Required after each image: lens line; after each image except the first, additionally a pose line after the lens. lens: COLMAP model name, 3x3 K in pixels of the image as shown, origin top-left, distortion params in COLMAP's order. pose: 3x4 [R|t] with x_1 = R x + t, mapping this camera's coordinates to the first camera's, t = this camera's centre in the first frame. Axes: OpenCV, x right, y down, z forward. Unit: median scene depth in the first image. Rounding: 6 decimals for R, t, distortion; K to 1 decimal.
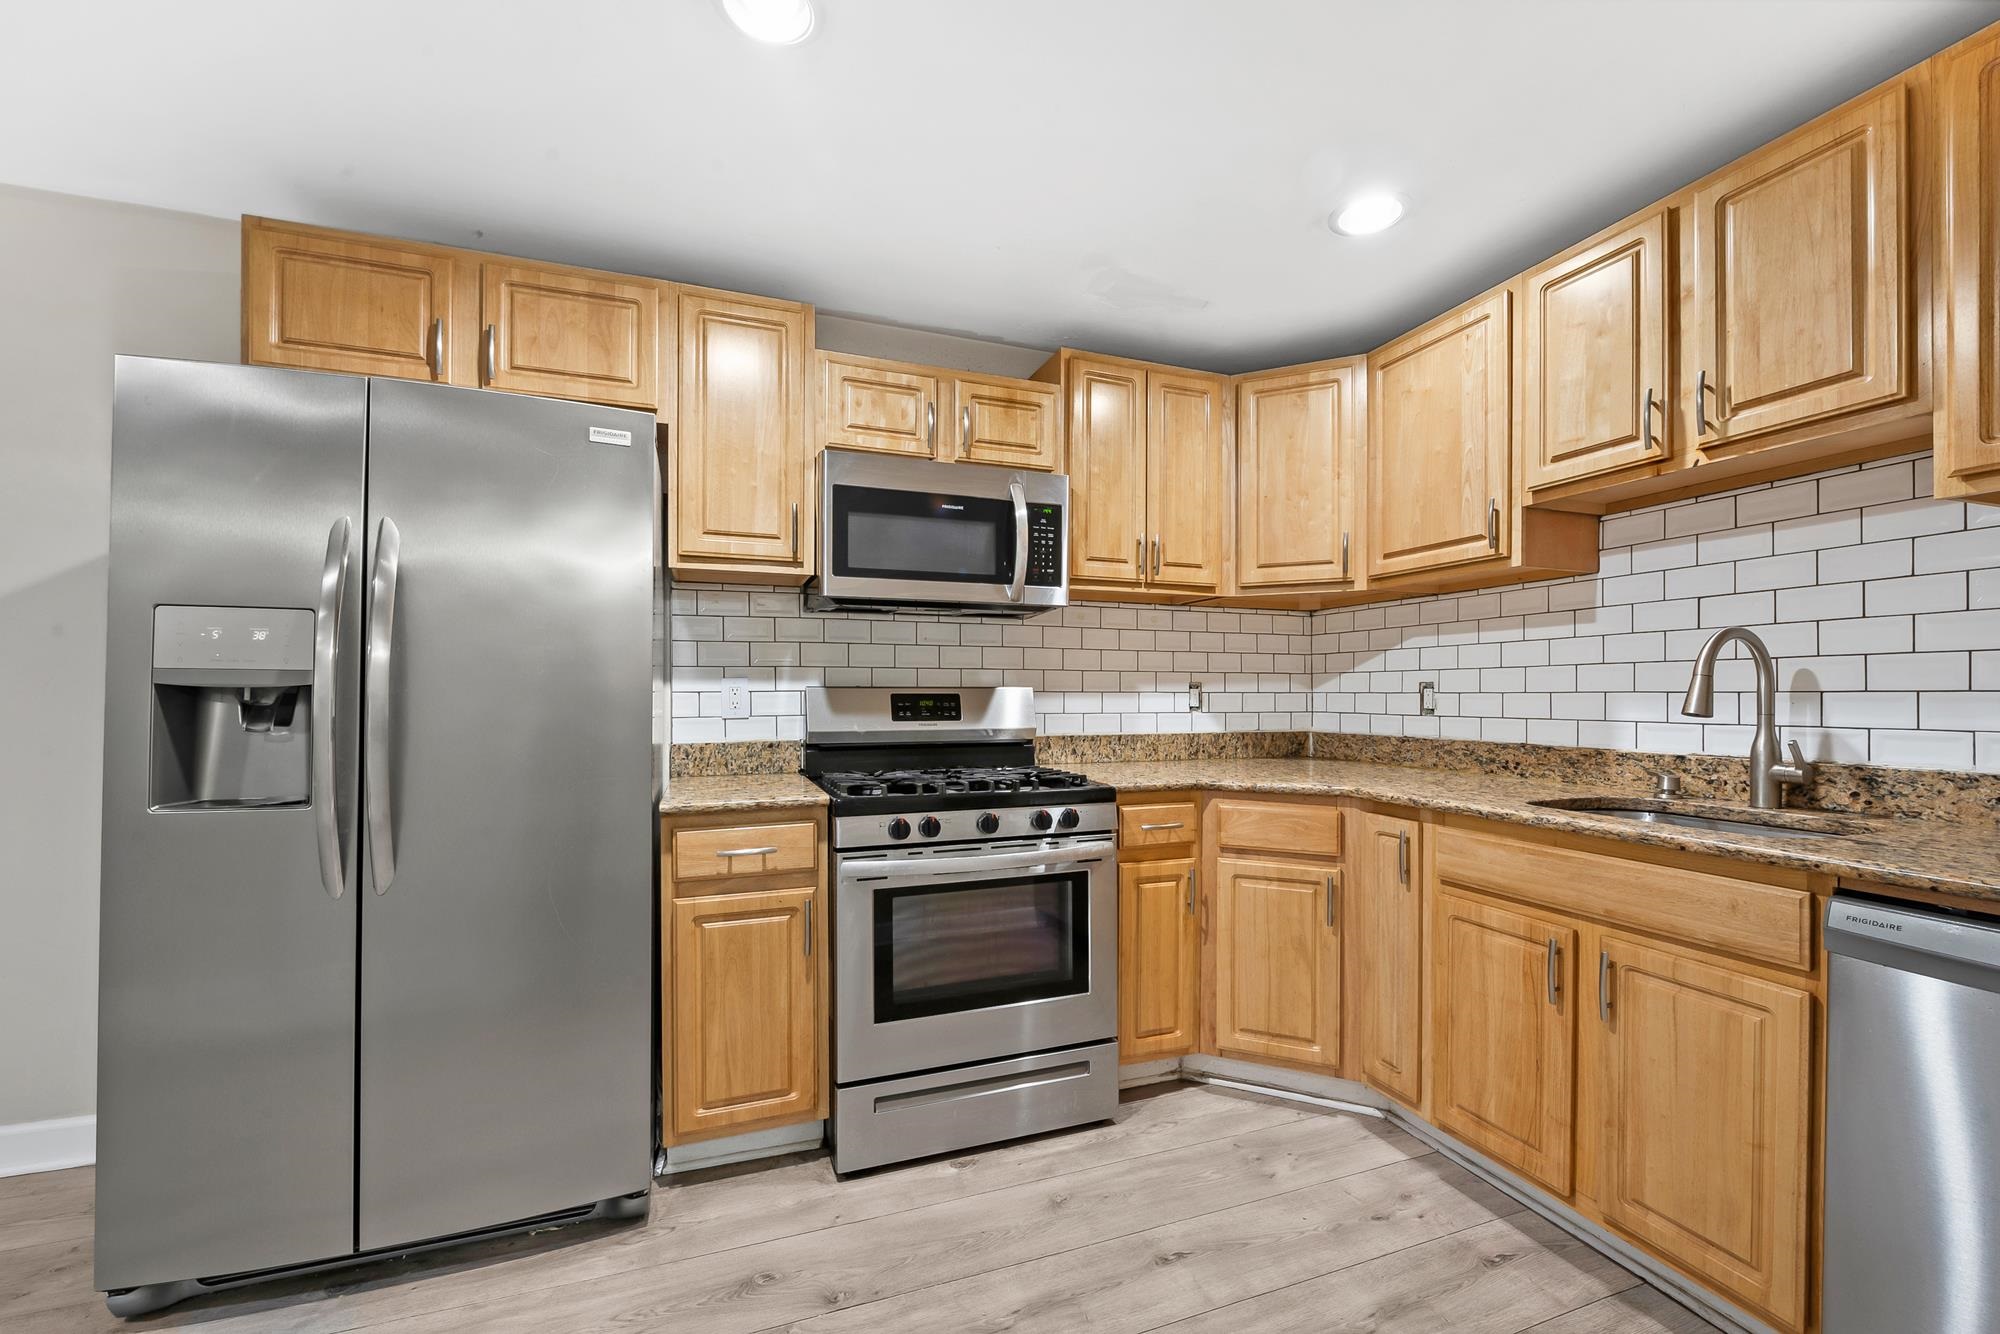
lens RADIAL K [[807.5, 0, 1013.7], [0, 807.5, 692.0], [0, 0, 1]] dist [-0.005627, -0.001836]
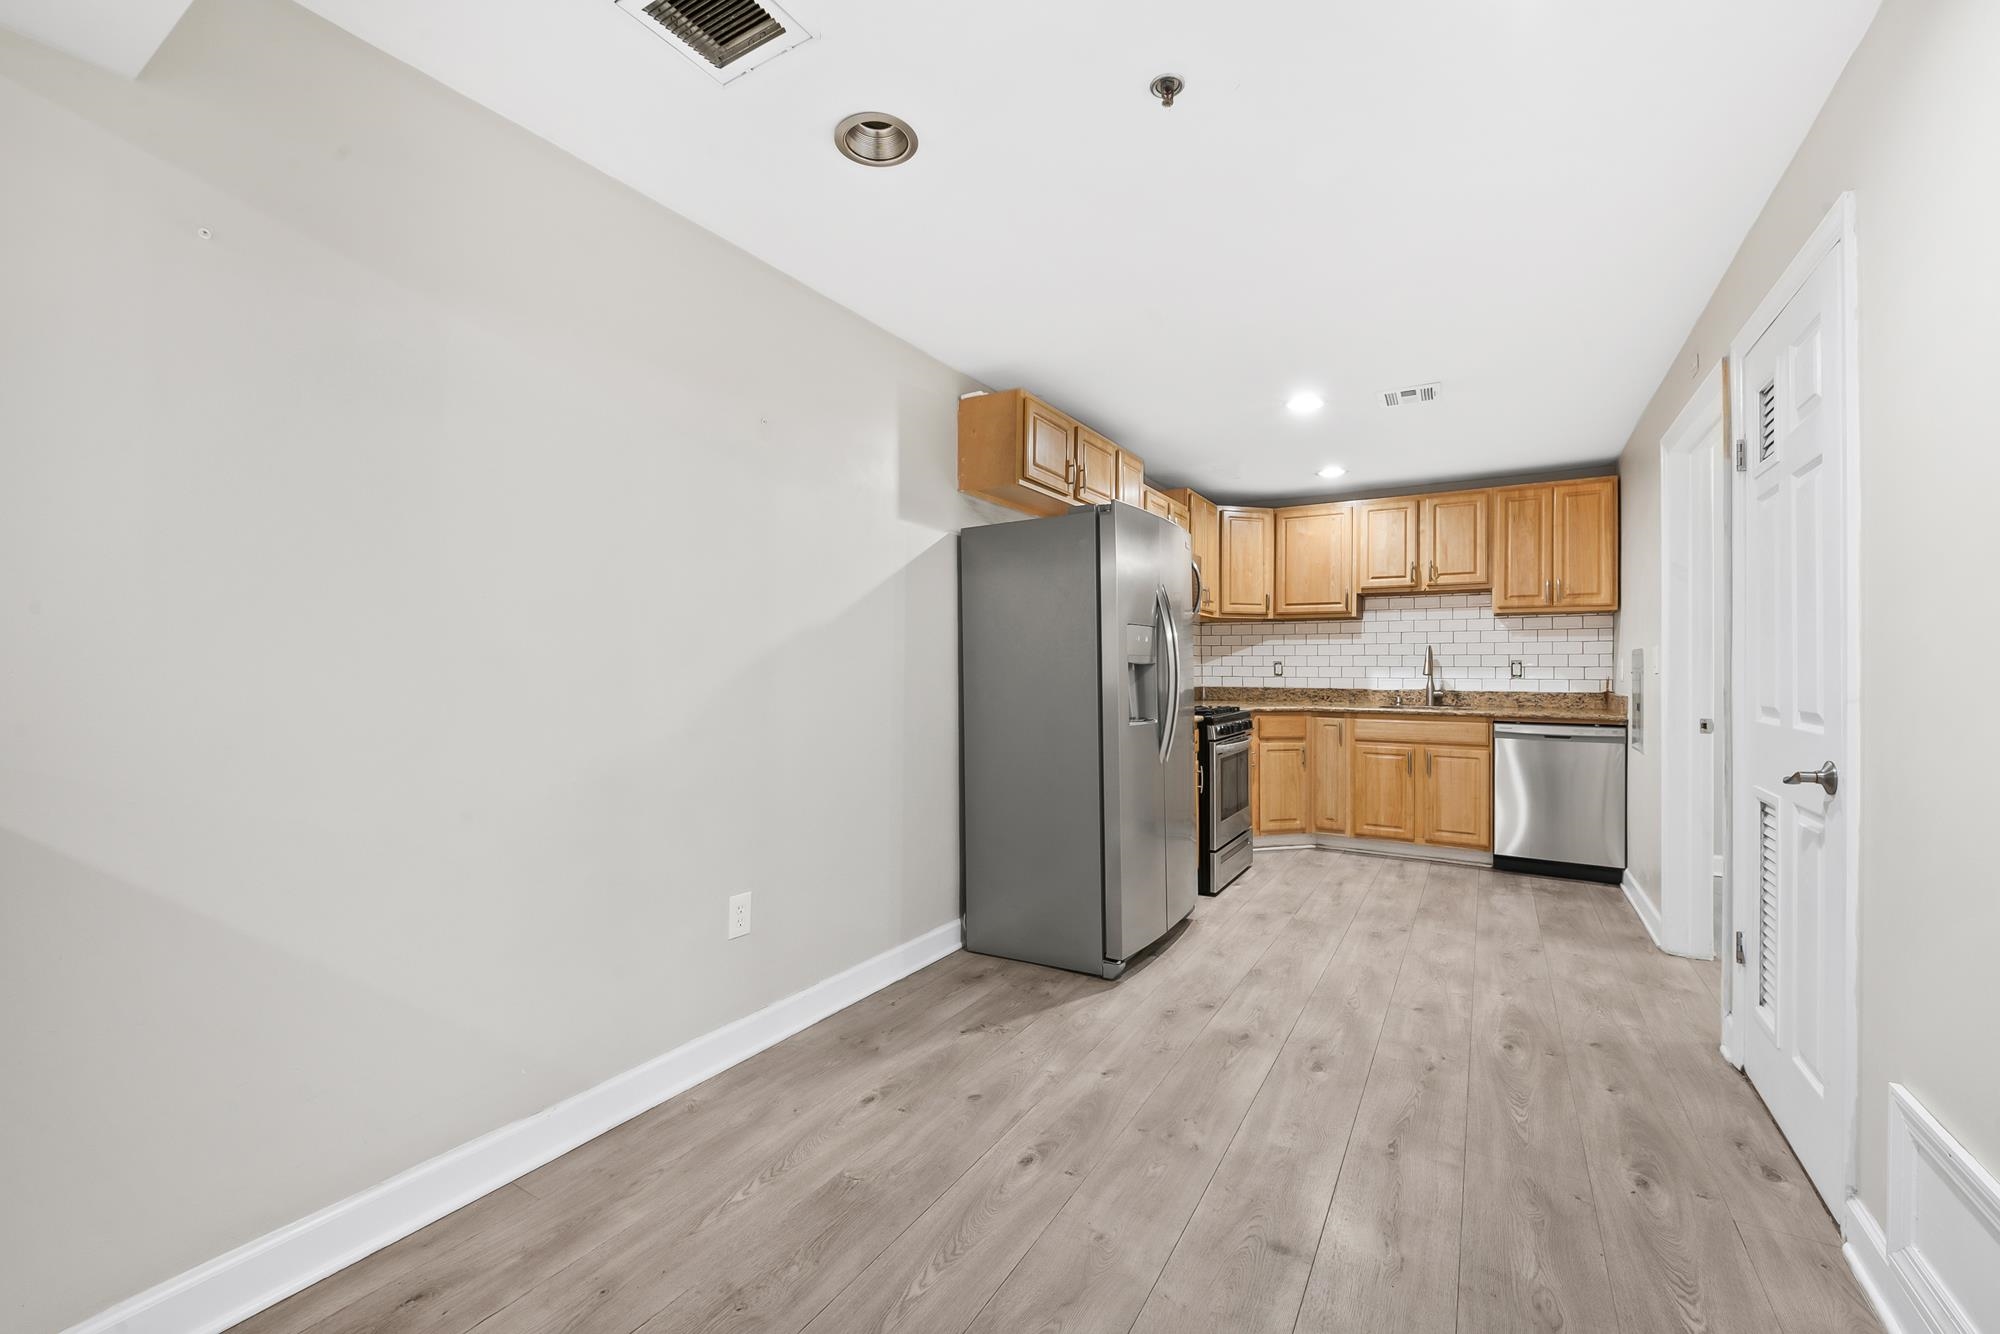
lens RADIAL K [[807.5, 0, 1012.8], [0, 807.5, 647.6], [0, 0, 1]] dist [-0.005627, -0.001836]
pose [[0.784027, 0.015529, 0.620532, -1.795464], [-0.004705, 0.999807, -0.019075, -0.005887], [-0.620709, 0.012035, 0.783949, -0.317246]]
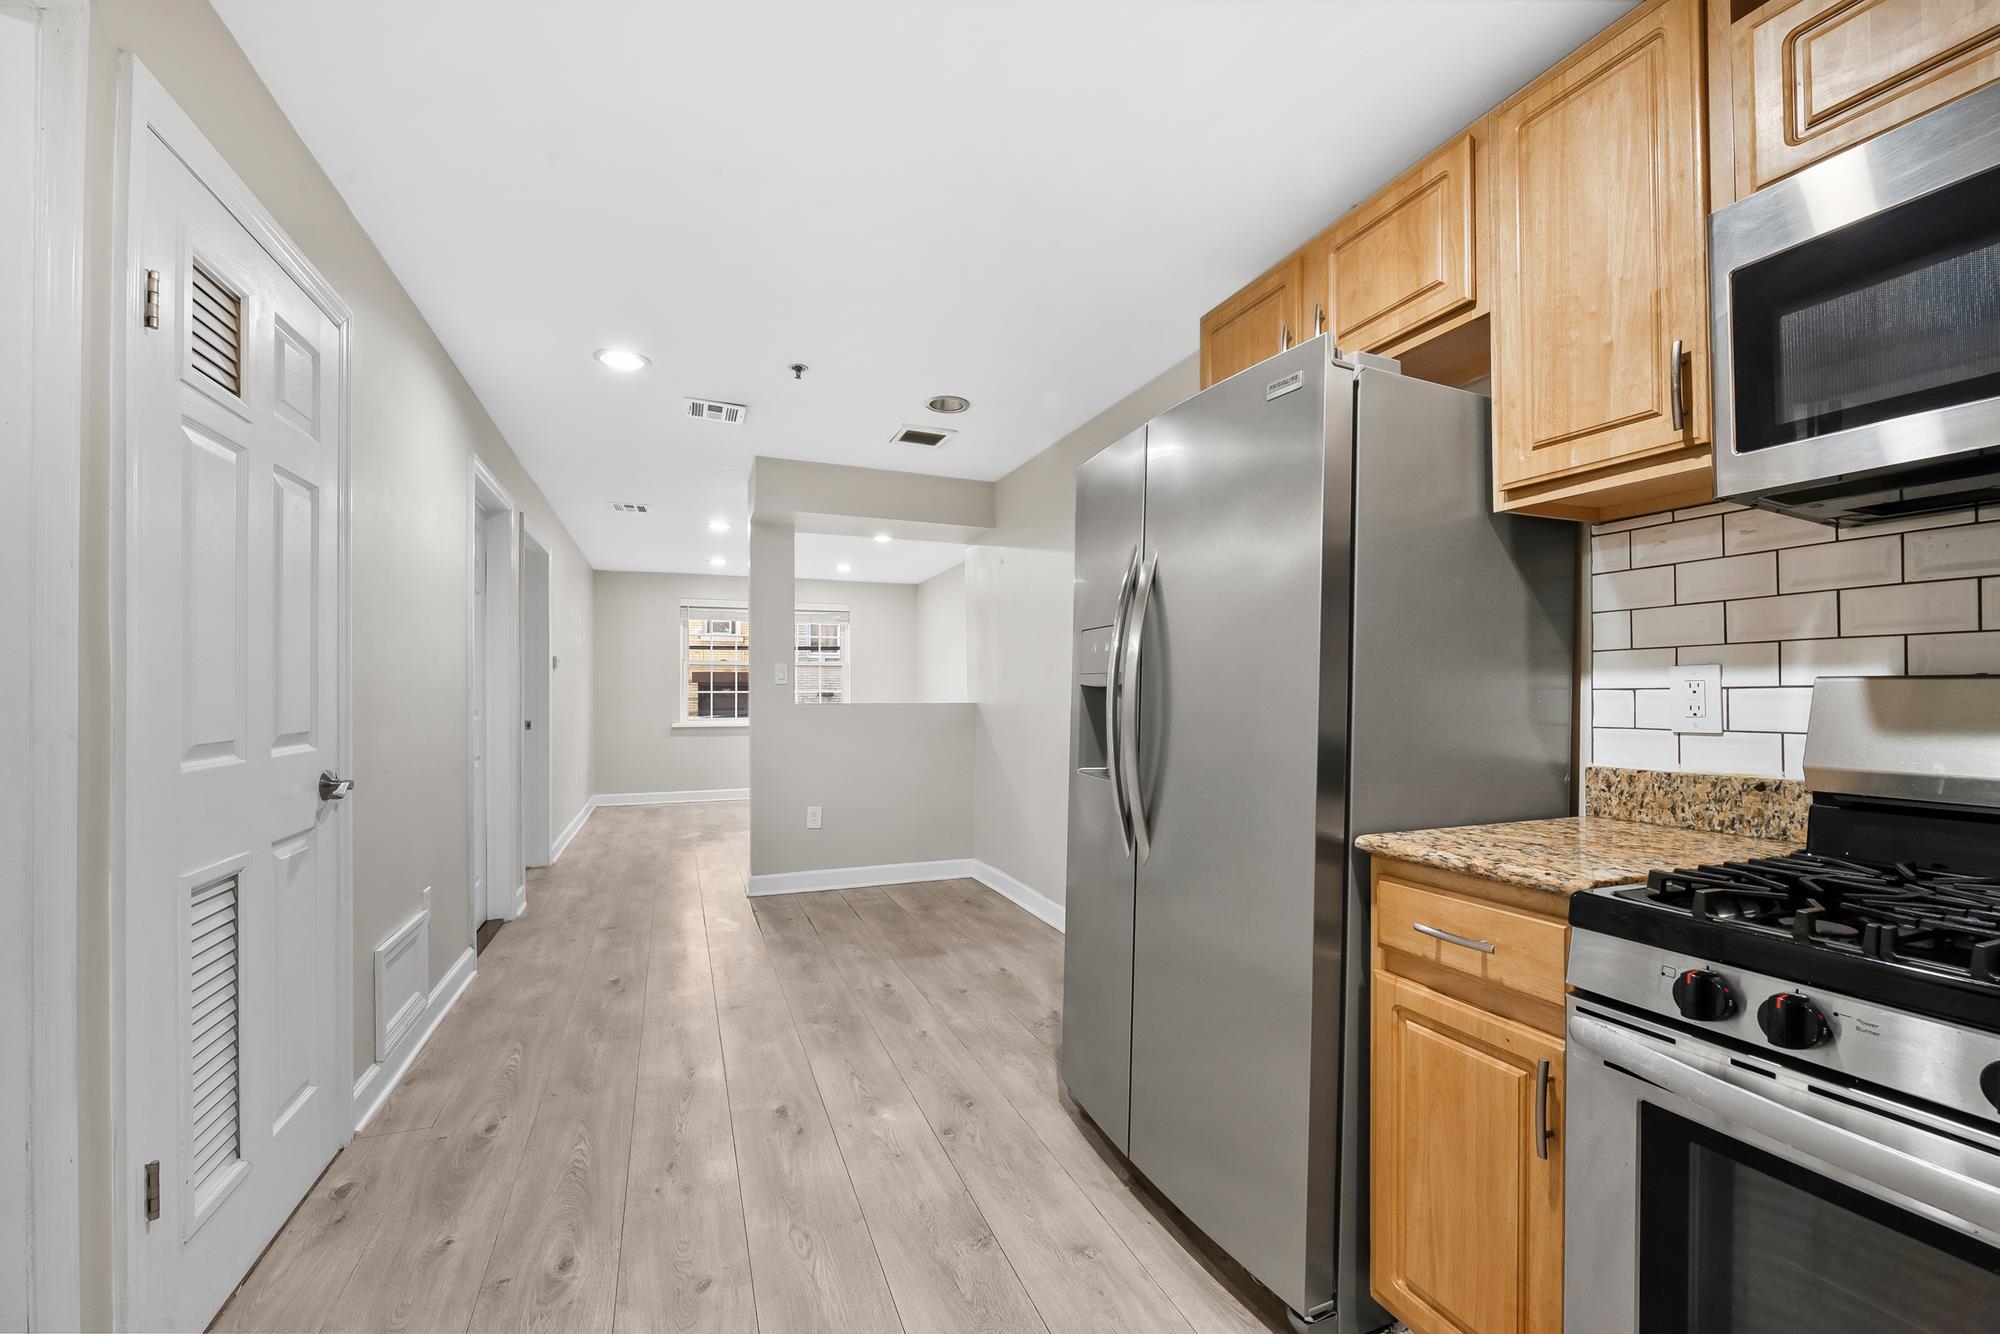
lens RADIAL K [[807.5, 0, 989.9], [0, 807.5, 685.0], [0, 0, 1]] dist [-0.005627, -0.001836]
pose [[0.002393, -0.010736, -0.999939, 0.279880], [0.002774, 0.999939, -0.010730, 0.002756], [0.999993, -0.002748, 0.002423, 0.564985]]
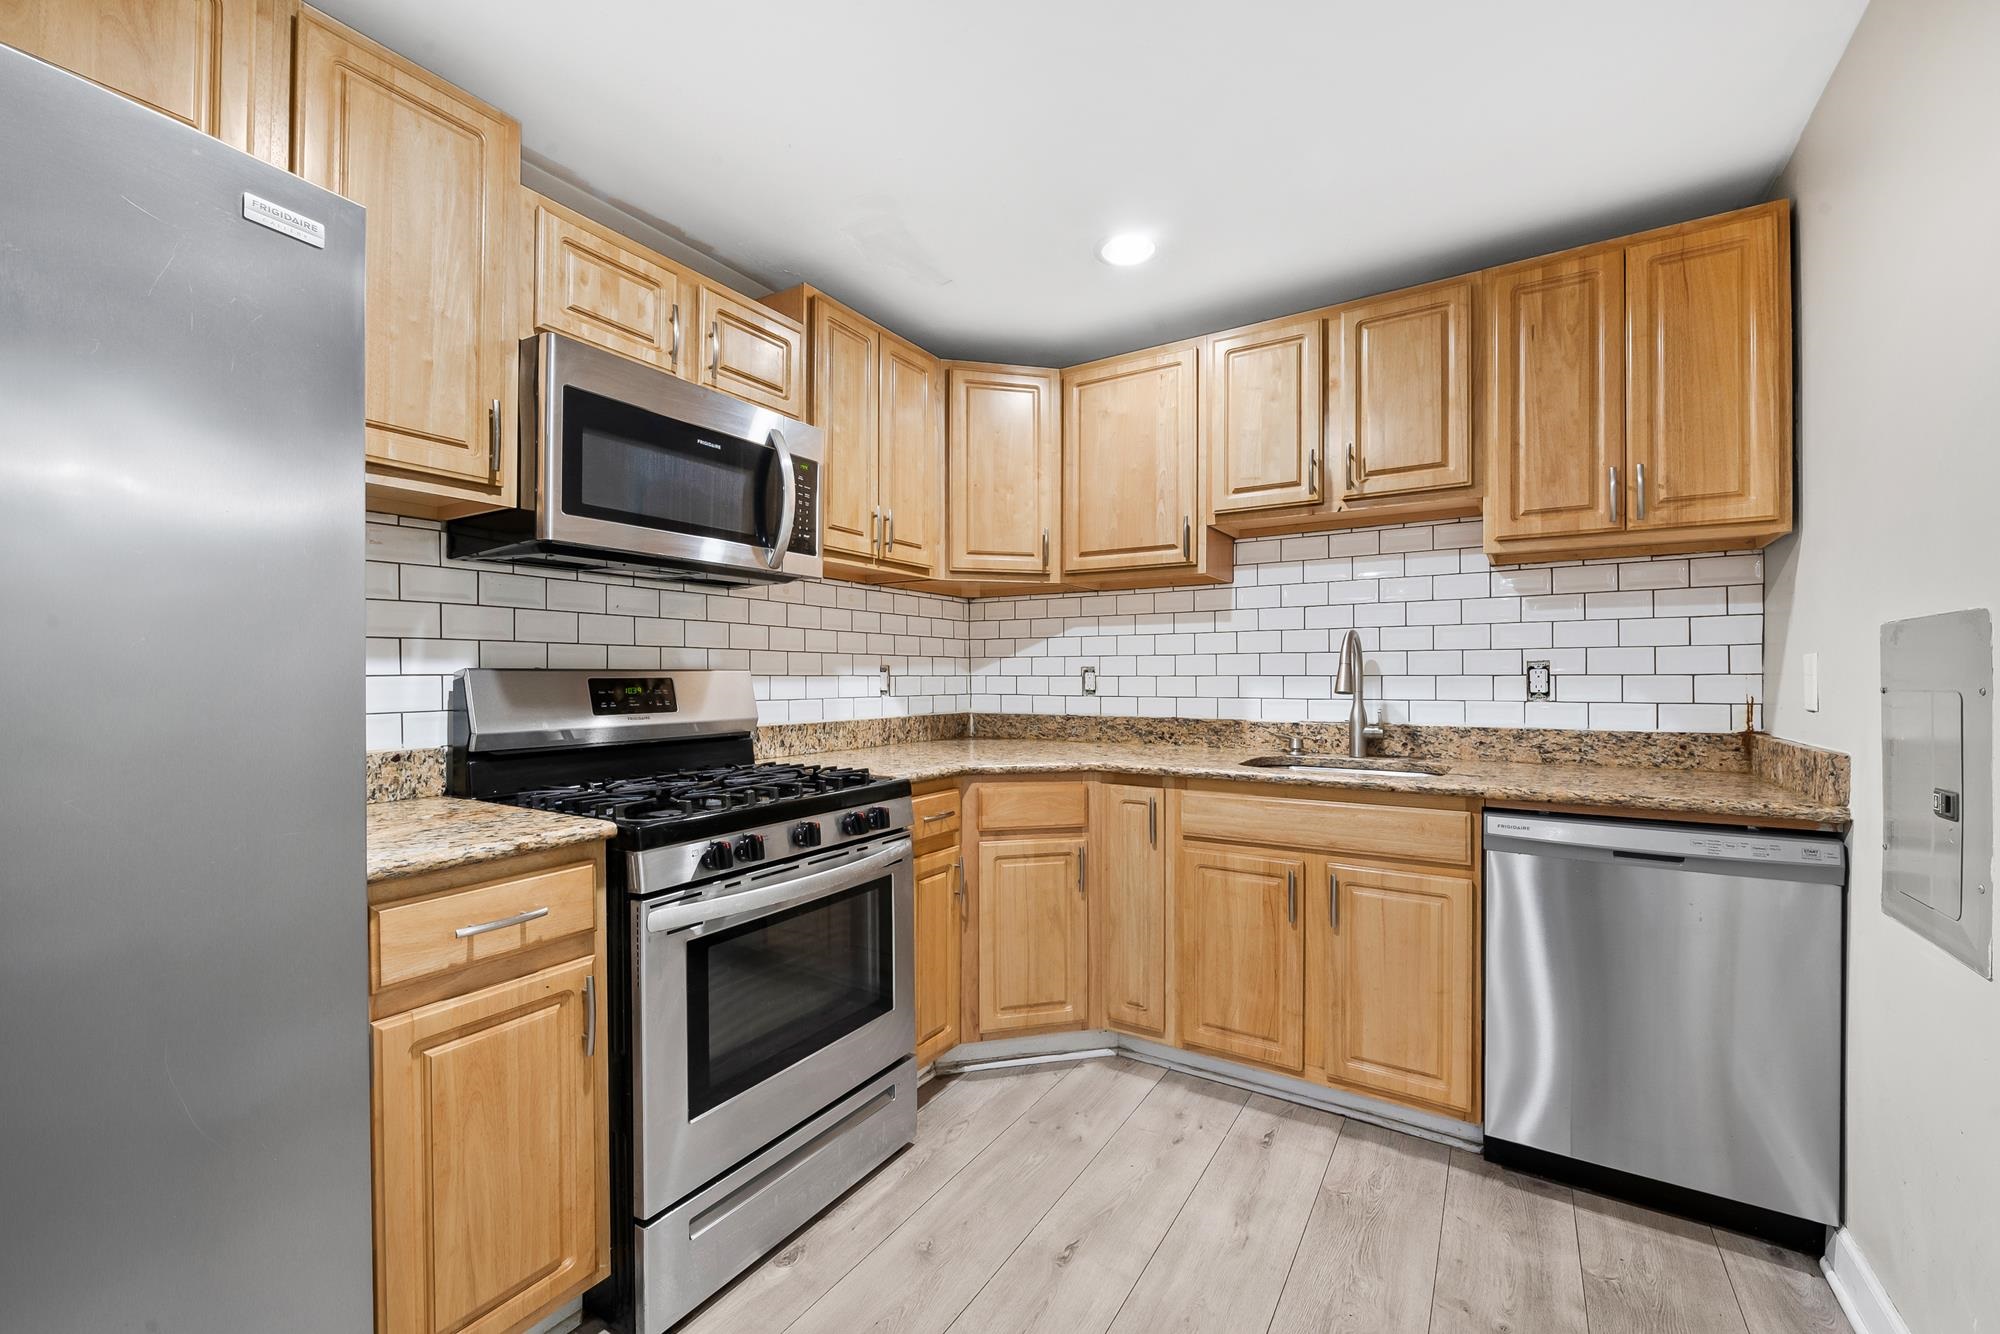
lens RADIAL K [[807.5, 0, 1015.9], [0, 807.5, 668.9], [0, 0, 1]] dist [-0.005627, -0.001836]
pose [[0.788748, 0.004114, 0.614703, -0.361586], [-0.000503, 0.999982, -0.006046, -0.002738], [-0.614716, 0.004460, 0.788736, 0.206619]]
